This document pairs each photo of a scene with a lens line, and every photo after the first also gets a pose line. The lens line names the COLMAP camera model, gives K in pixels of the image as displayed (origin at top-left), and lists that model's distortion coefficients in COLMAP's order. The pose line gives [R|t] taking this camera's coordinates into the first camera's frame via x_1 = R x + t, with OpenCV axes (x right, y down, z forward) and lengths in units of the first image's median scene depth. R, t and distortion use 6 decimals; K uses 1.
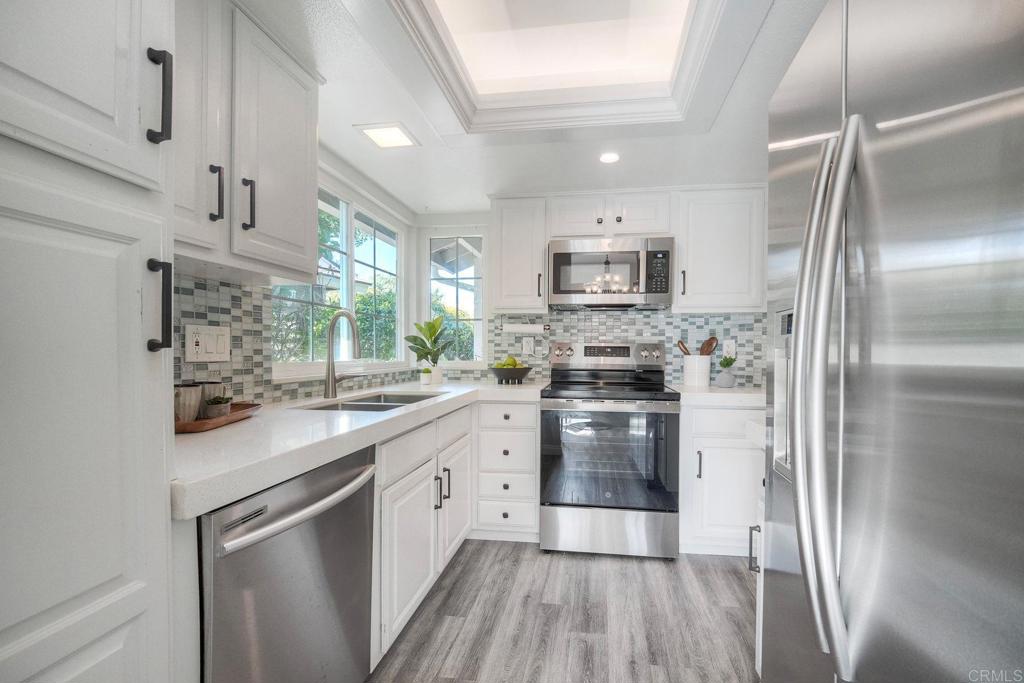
lens RADIAL K [[435.0, 0, 547.0], [0, 435.0, 360.2], [0, 0, 1]] dist [-0.012961, 0.001415]
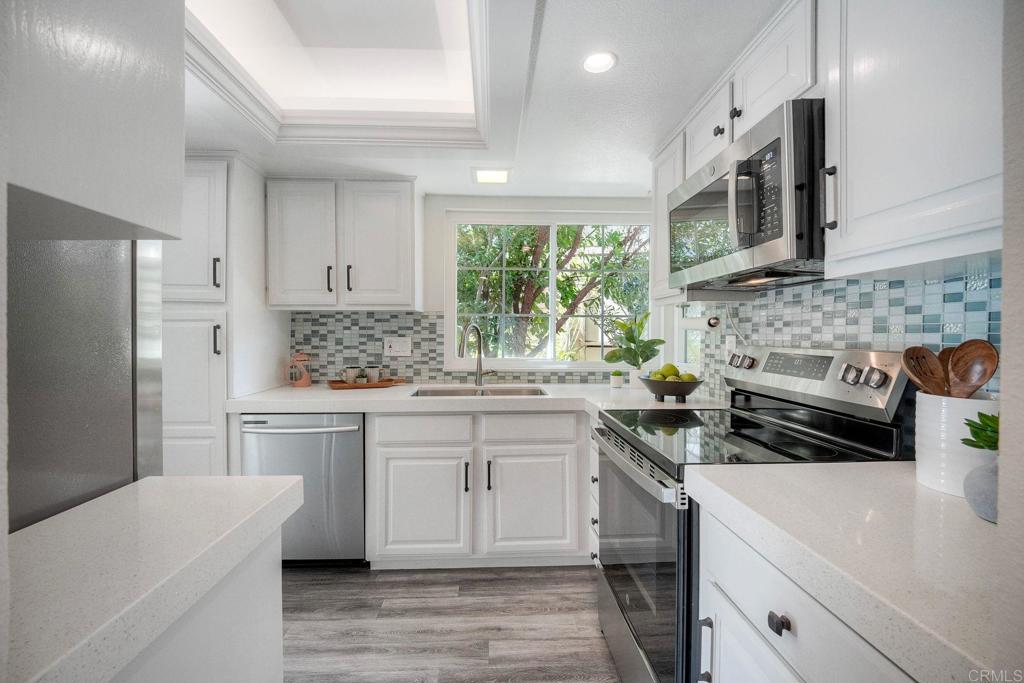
lens RADIAL K [[435.0, 0, 507.7], [0, 435.0, 336.7], [0, 0, 1]] dist [-0.012961, 0.001415]
pose [[0.159724, 0.000132, -0.987162, 0.996451], [-0.023230, 0.999724, -0.003625, -0.073814], [0.986888, 0.023511, 0.159683, 1.005689]]
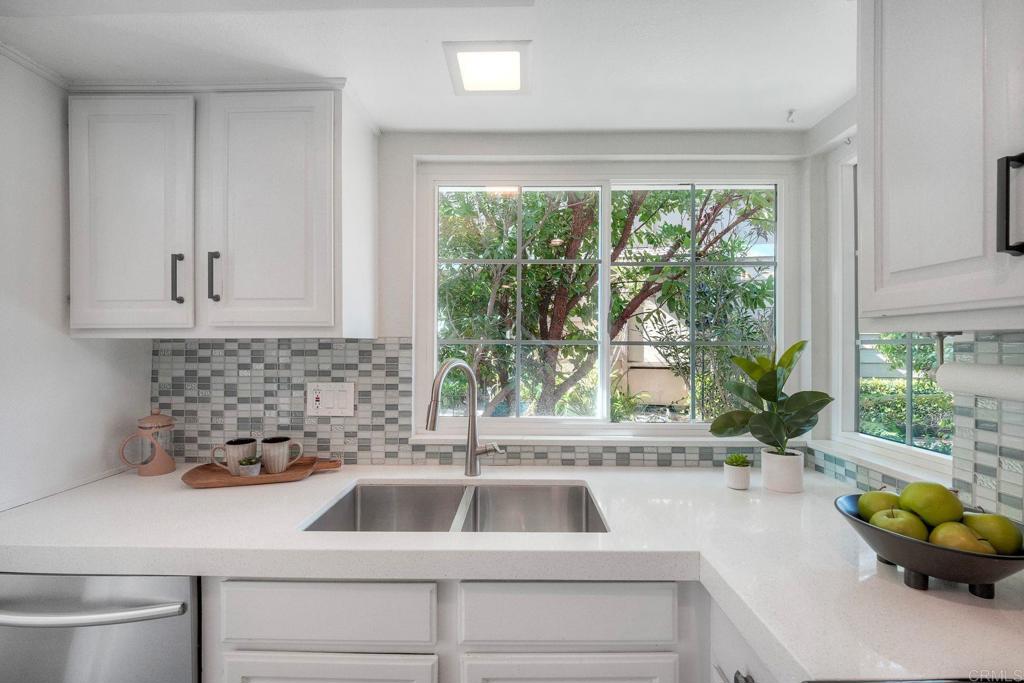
lens RADIAL K [[435.0, 0, 510.1], [0, 435.0, 342.7], [0, 0, 1]] dist [-0.012961, 0.001415]
pose [[0.097626, -0.013230, -0.995135, 0.281329], [-0.022843, 0.999618, -0.015530, -0.147021], [0.994961, 0.024248, 0.097286, 1.145997]]
